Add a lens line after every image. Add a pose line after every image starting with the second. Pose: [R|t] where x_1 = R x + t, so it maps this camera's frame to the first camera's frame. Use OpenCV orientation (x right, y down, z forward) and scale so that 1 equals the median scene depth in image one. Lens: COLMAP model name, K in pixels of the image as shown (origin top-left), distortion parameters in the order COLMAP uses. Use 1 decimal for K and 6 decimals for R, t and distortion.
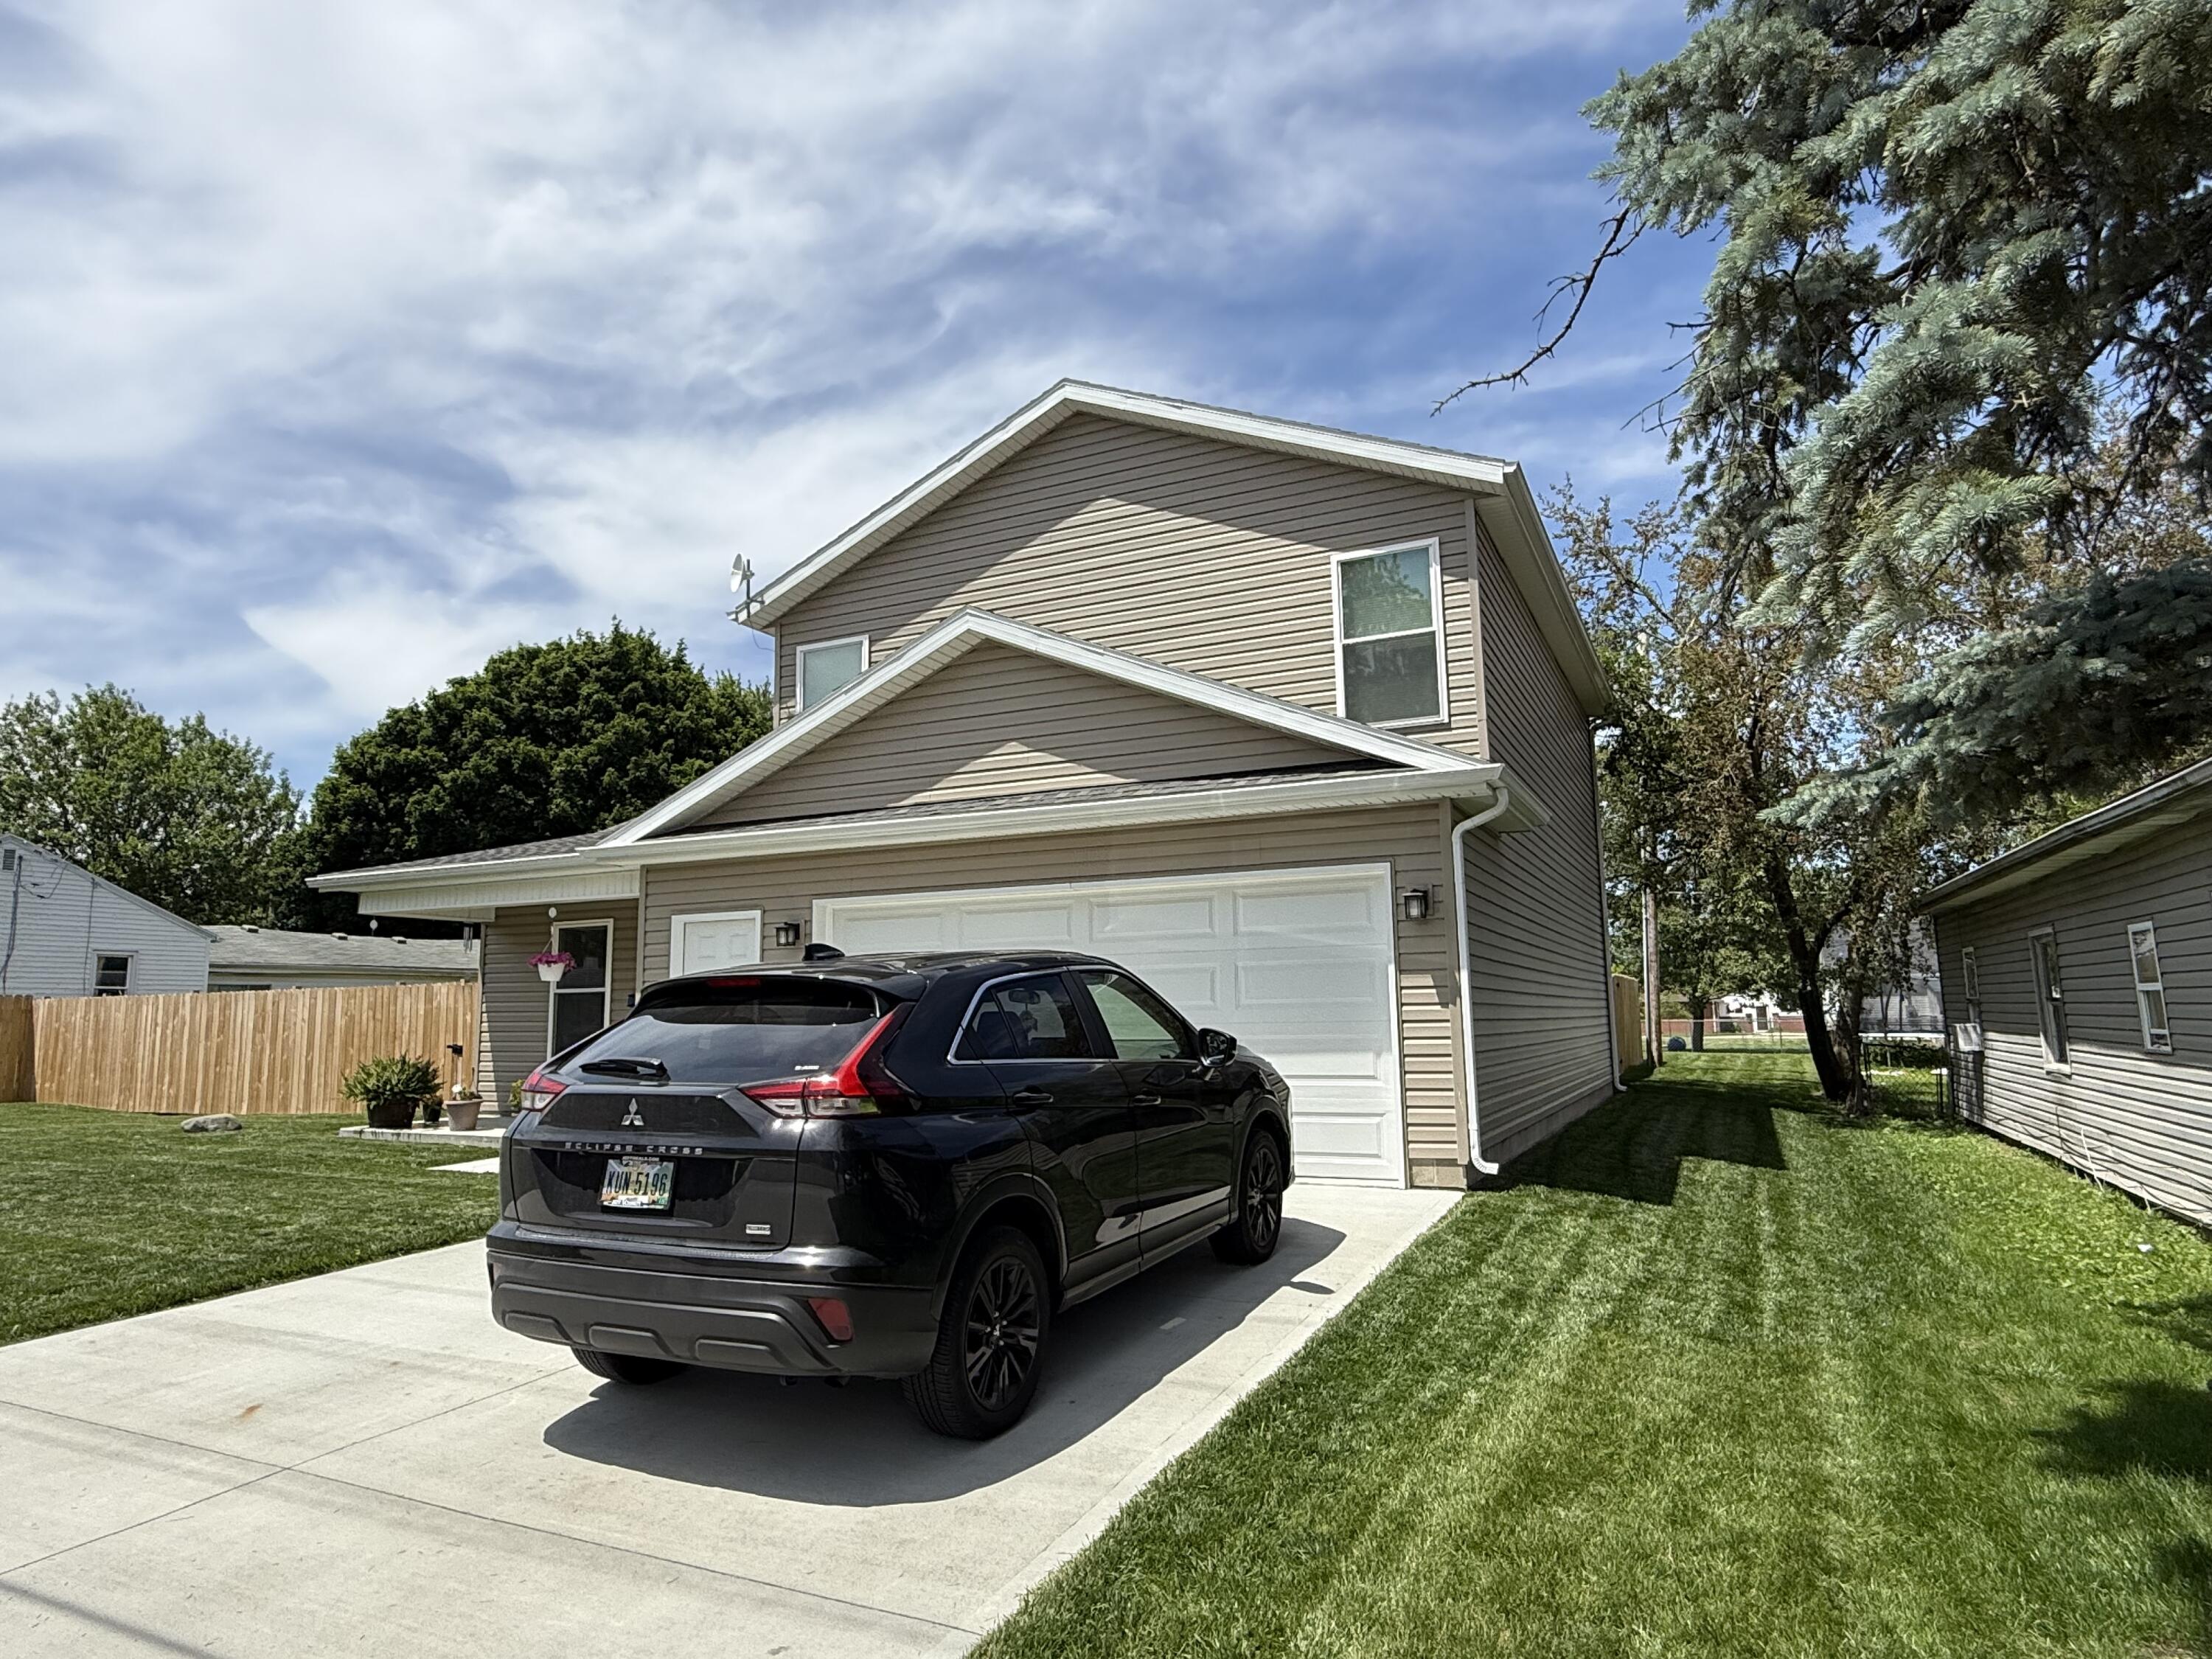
lens RADIAL K [[1329.4, 0, 1045.0], [0, 1329.4, 839.9], [0, 0, 1]] dist [0.018287, -0.020493]
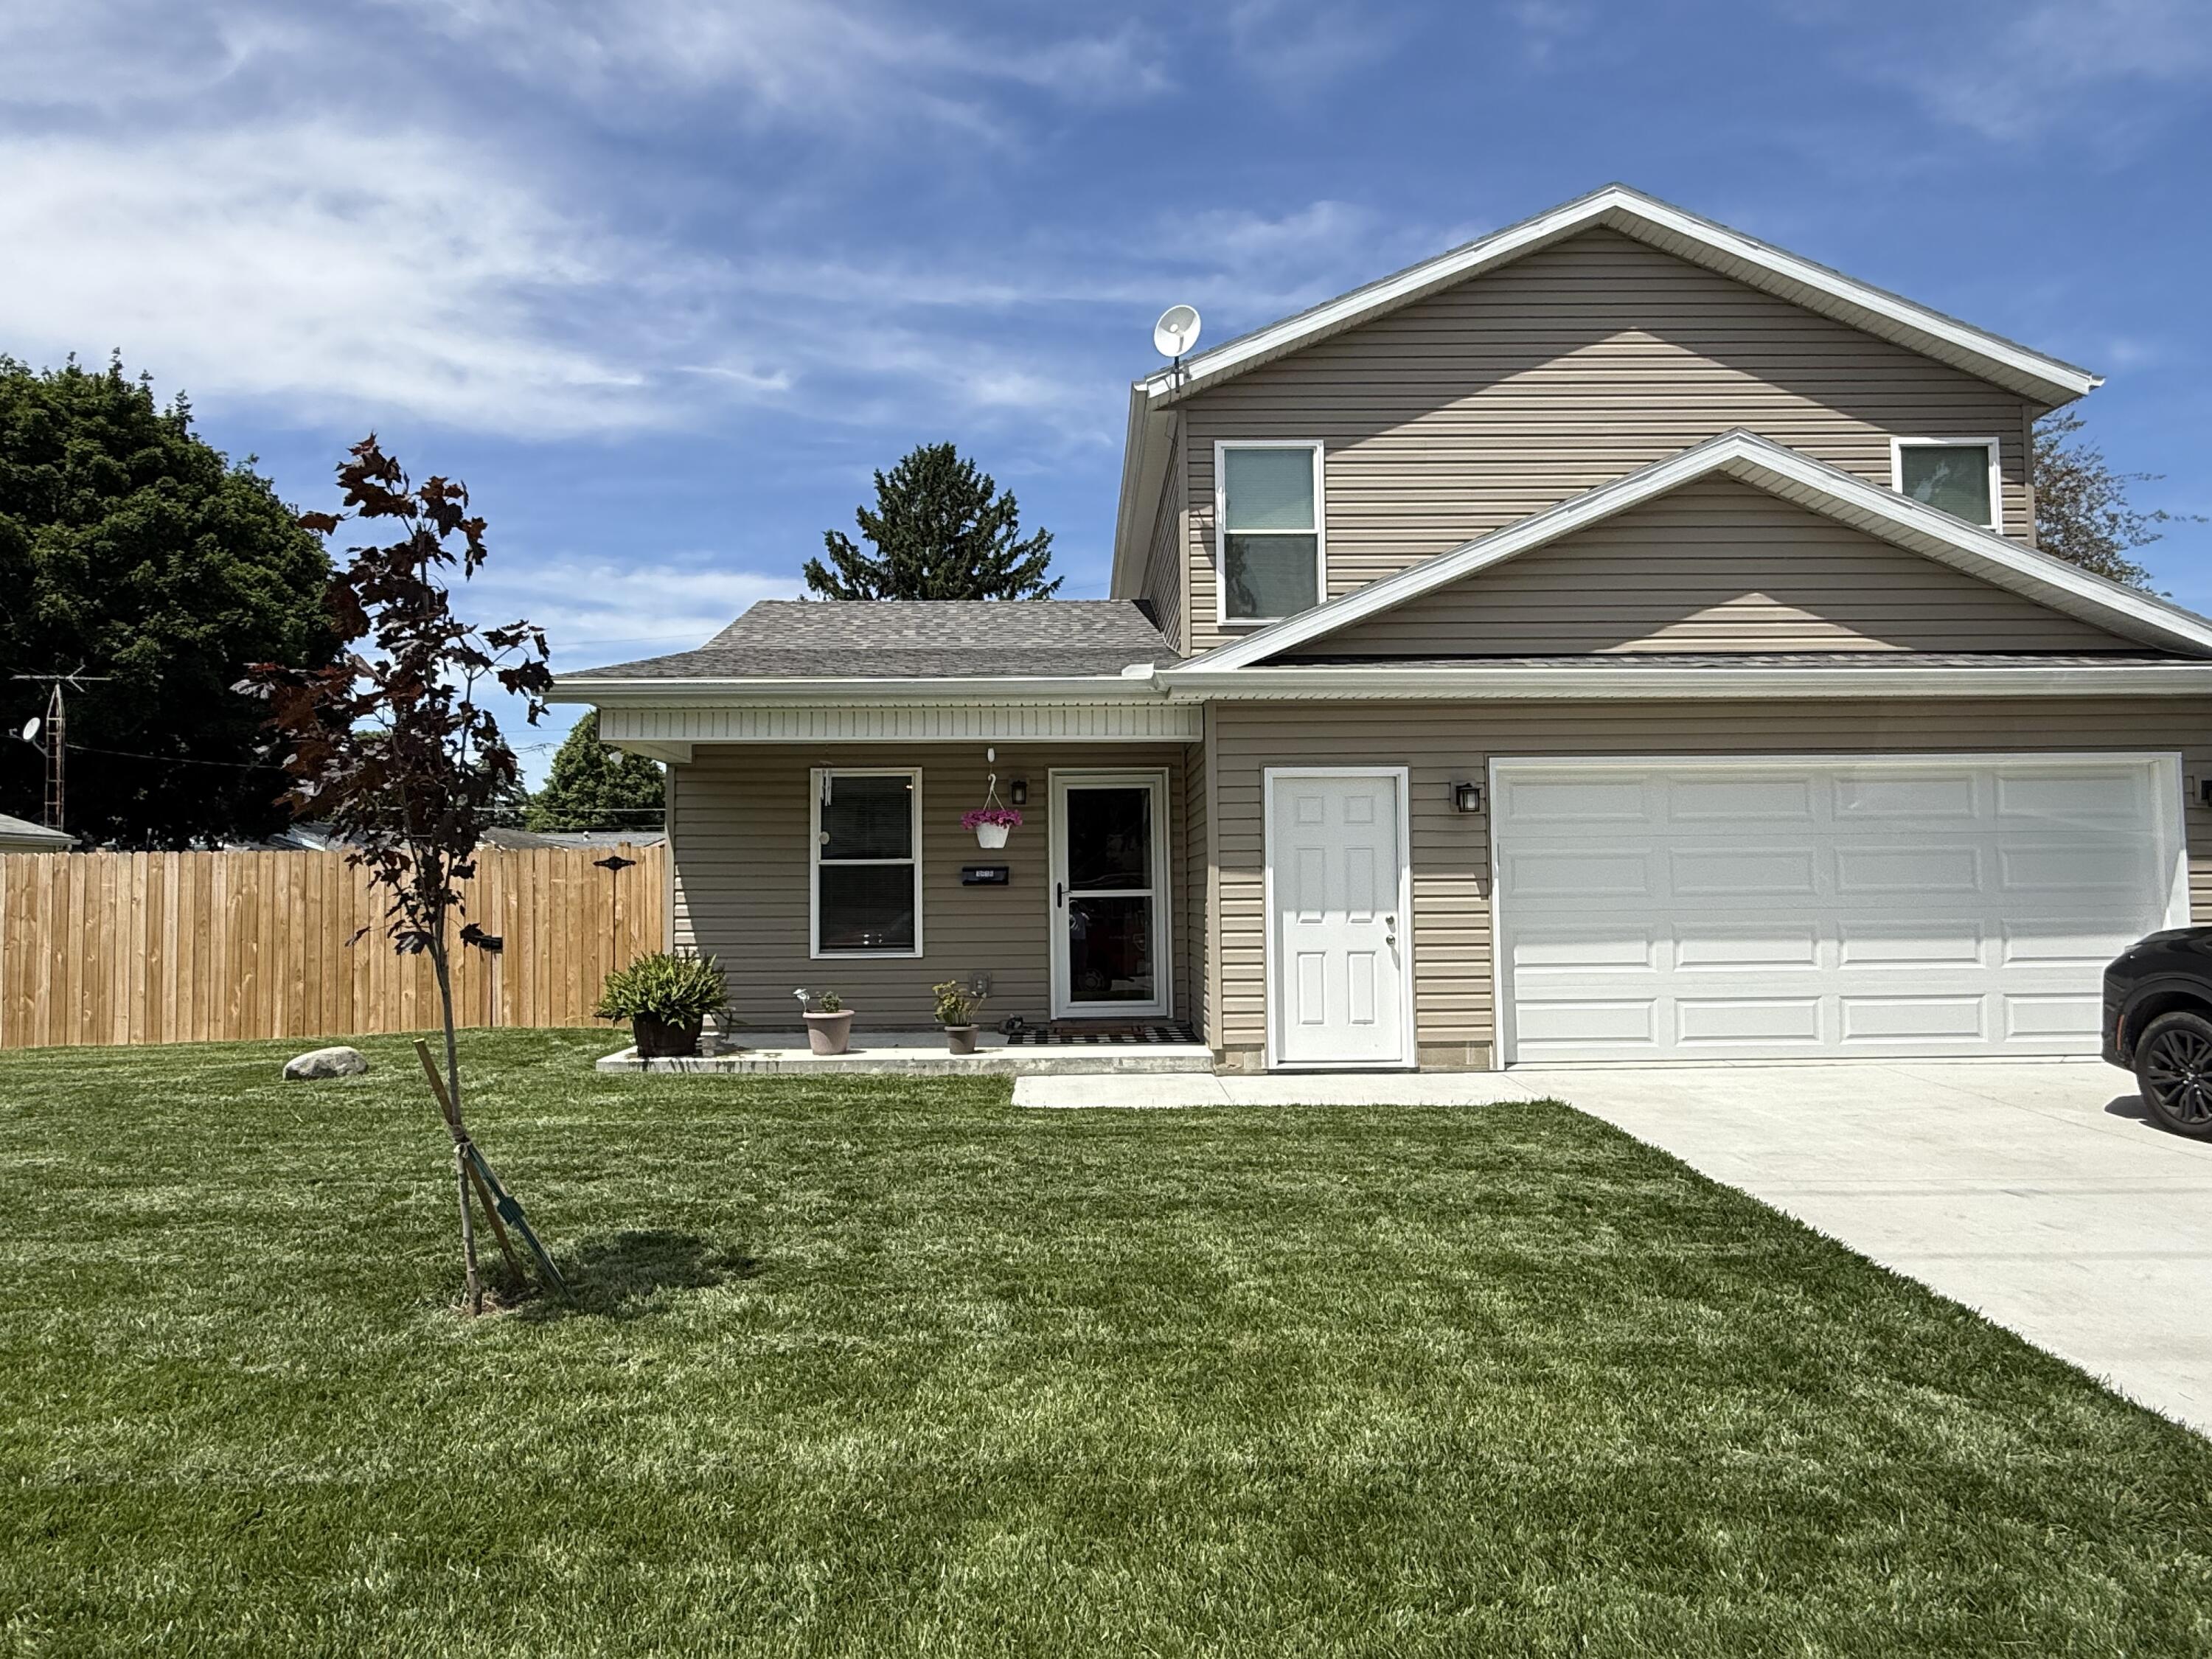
lens RADIAL K [[1329.4, 0, 1045.0], [0, 1329.4, 839.9], [0, 0, 1]] dist [0.018287, -0.020493]
pose [[0.883623, 0.026754, 0.467434, -0.629602], [-0.065936, 0.995527, 0.067663, 0.045585], [-0.463533, -0.090610, 0.881435, 0.311359]]
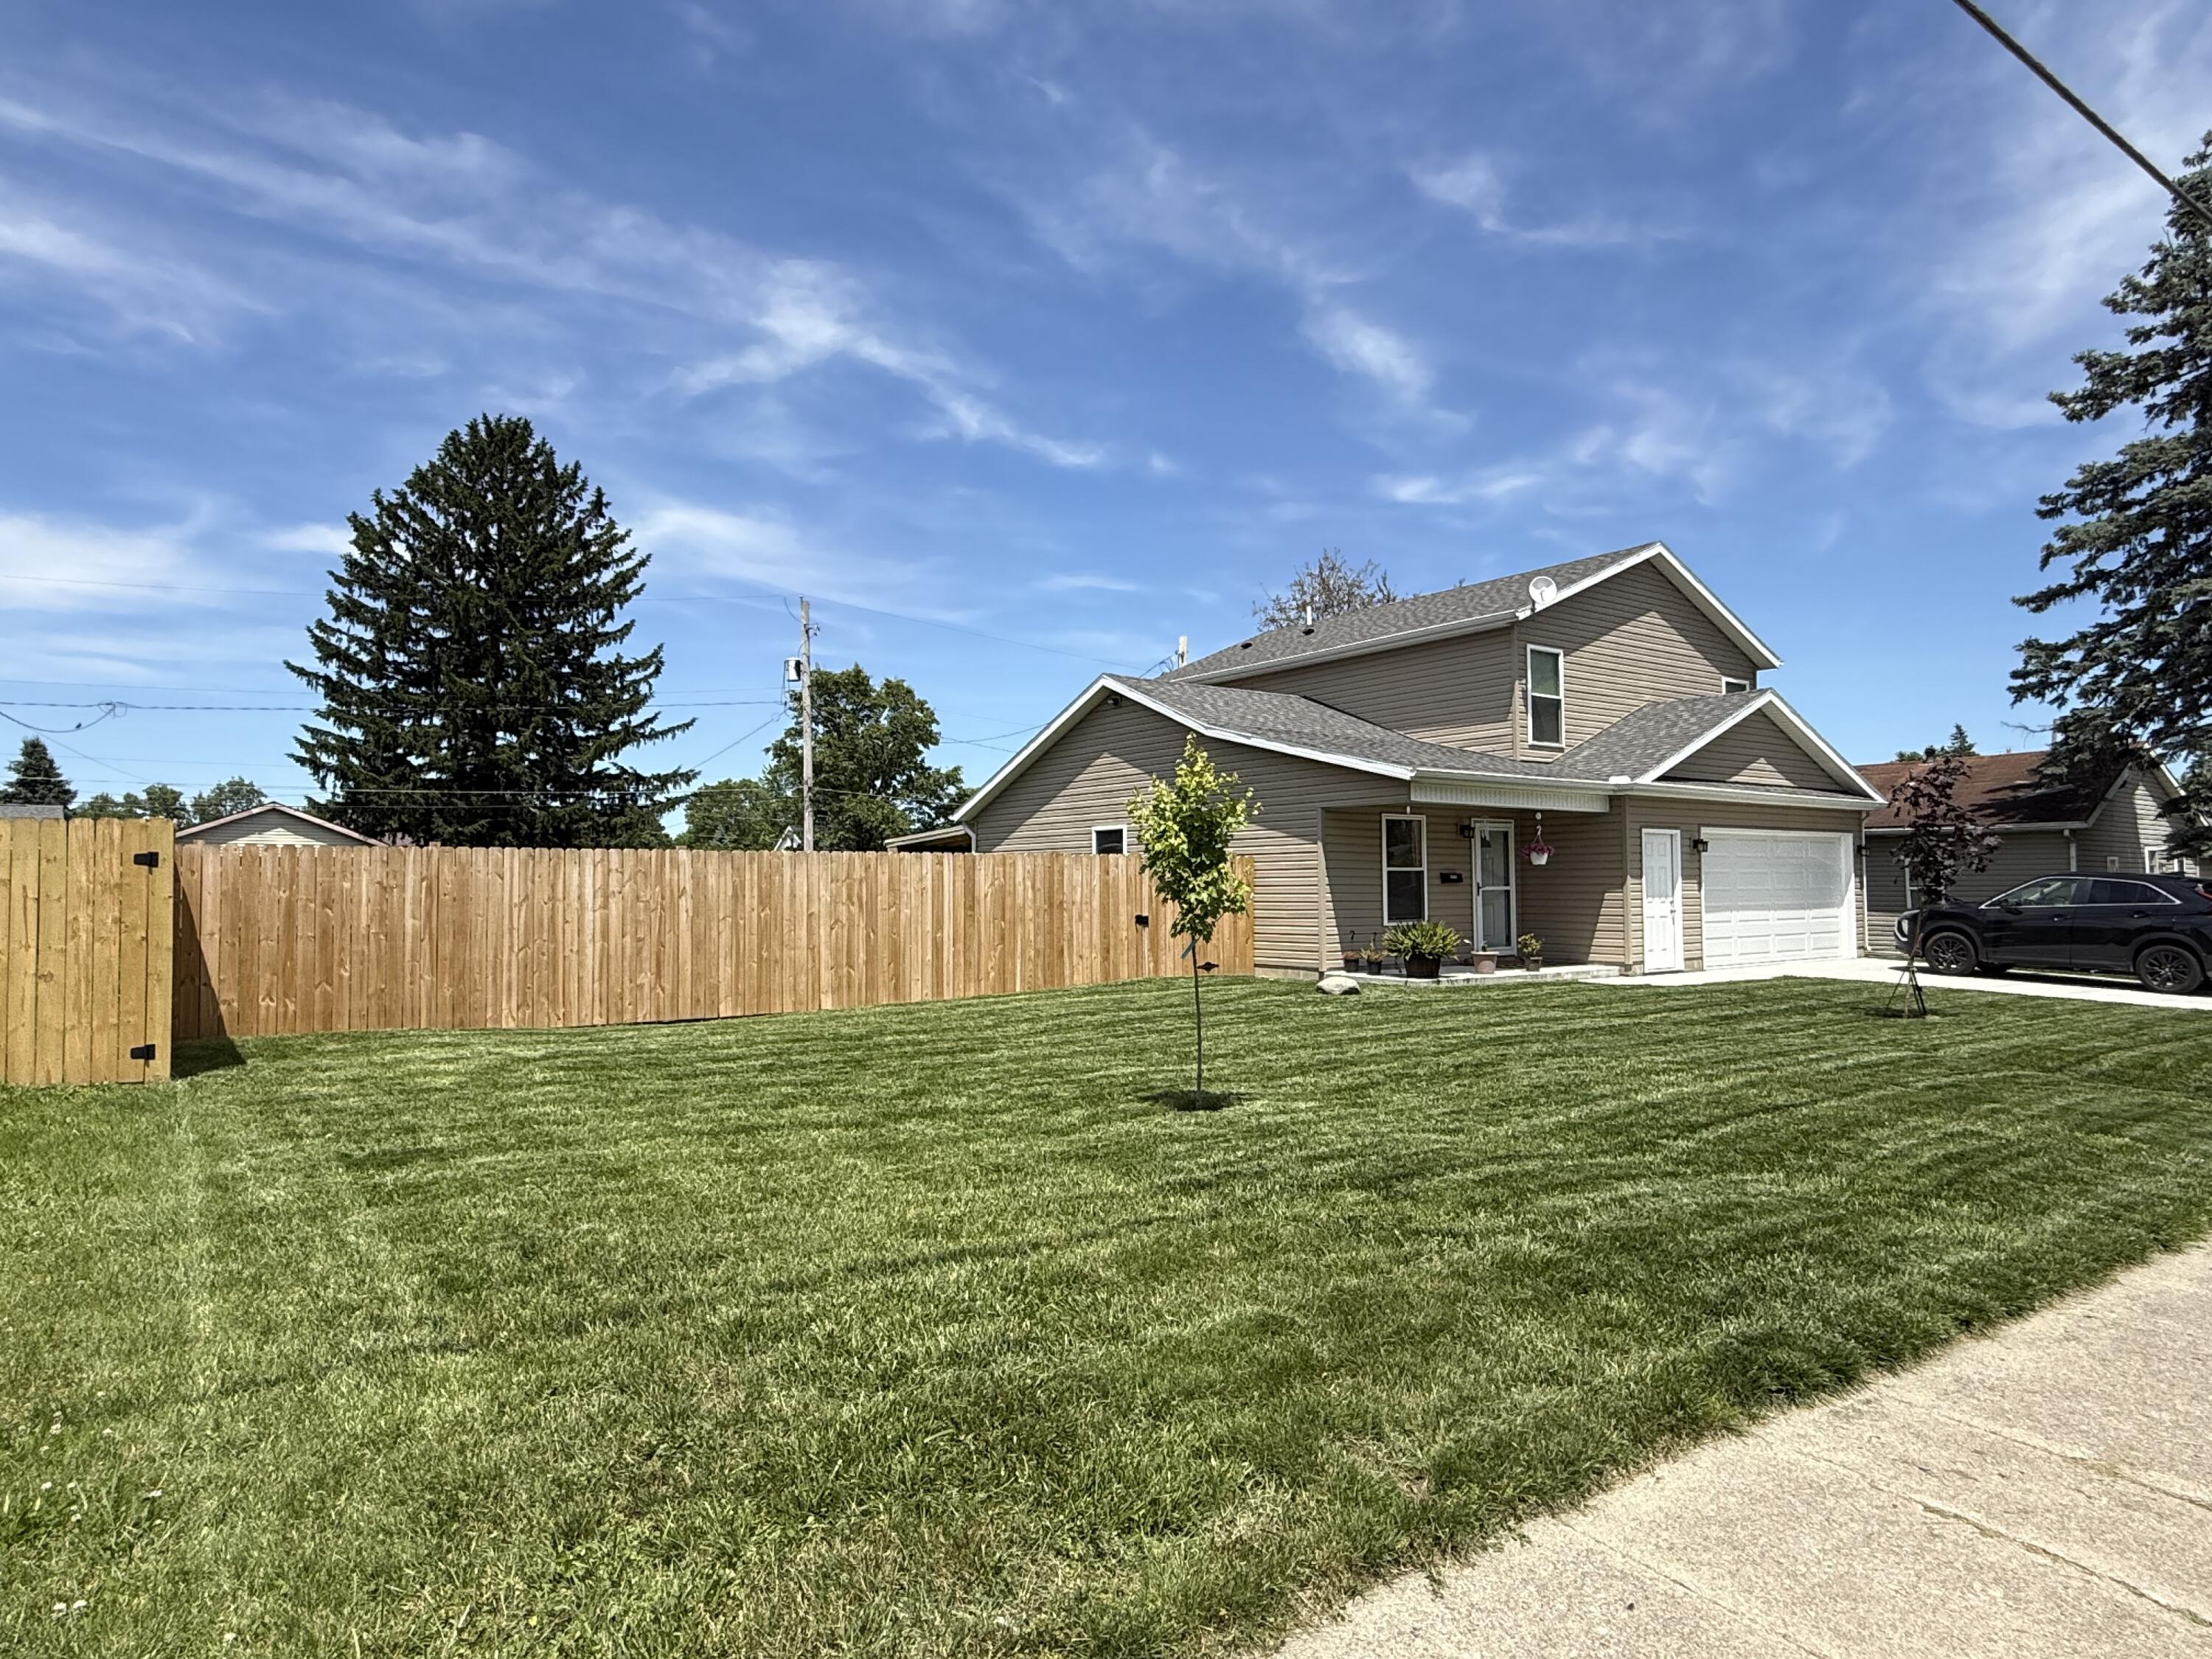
lens RADIAL K [[1329.4, 0, 1045.0], [0, 1329.4, 839.9], [0, 0, 1]] dist [0.018287, -0.020493]
pose [[0.455587, 0.039521, 0.889314, -1.703141], [-0.122011, 0.992358, 0.018405, 0.107431], [-0.881790, -0.116891, 0.456927, 0.750587]]
